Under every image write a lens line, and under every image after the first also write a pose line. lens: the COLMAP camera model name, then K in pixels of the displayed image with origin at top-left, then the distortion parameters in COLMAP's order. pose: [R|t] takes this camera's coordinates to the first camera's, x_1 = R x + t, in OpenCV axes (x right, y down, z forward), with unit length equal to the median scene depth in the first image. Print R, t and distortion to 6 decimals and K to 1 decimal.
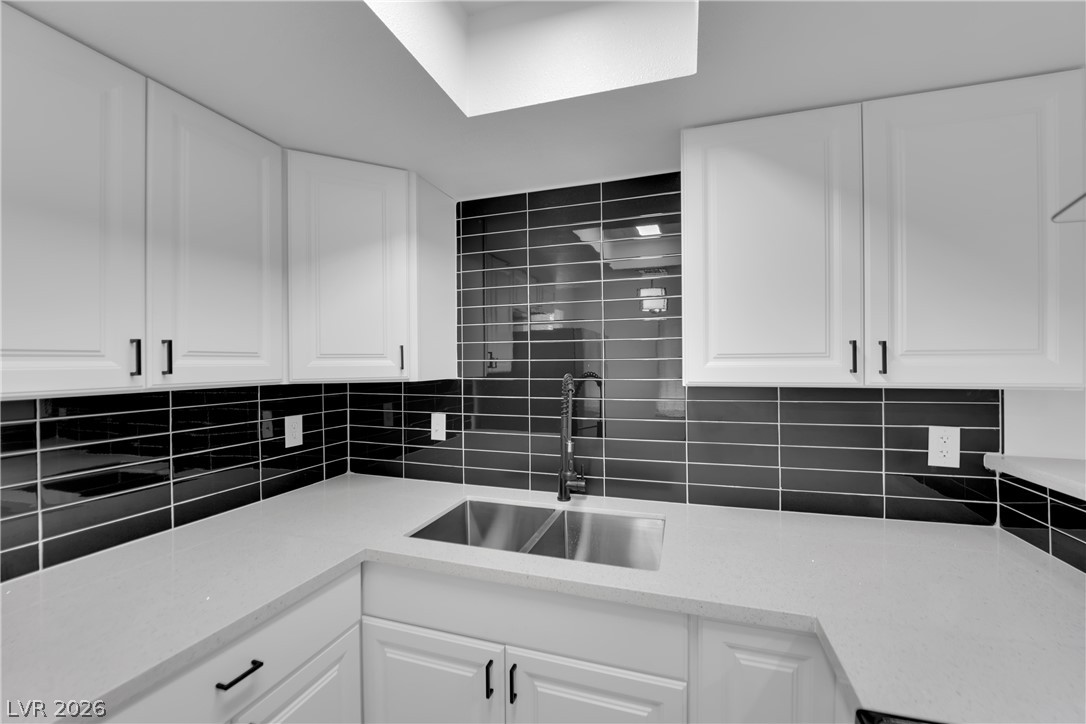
lens RADIAL K [[436.8, 0, 543.0], [0, 436.8, 362.0], [0, 0, 1]] dist [-0.012821, -0.001013]
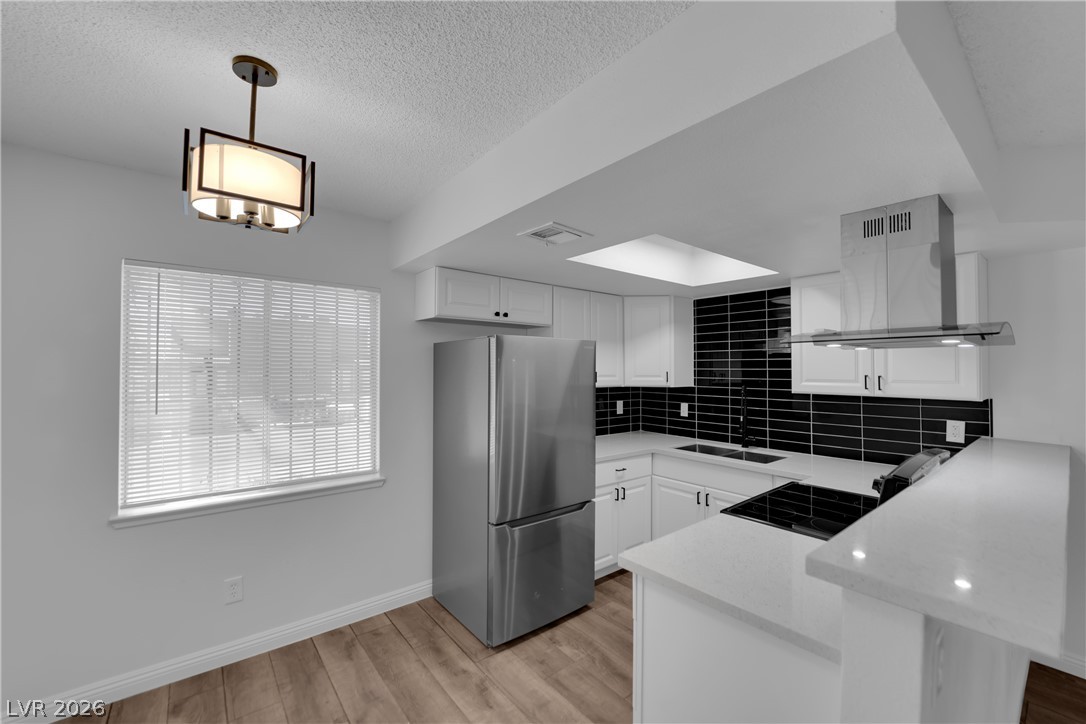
lens RADIAL K [[436.8, 0, 543.0], [0, 436.8, 362.0], [0, 0, 1]] dist [-0.012821, -0.001013]
pose [[0.835073, 0.000390, -0.550138, 0.353164], [-0.008503, 0.999889, -0.012199, -0.048068], [0.550073, 0.014865, 0.834984, -1.144277]]
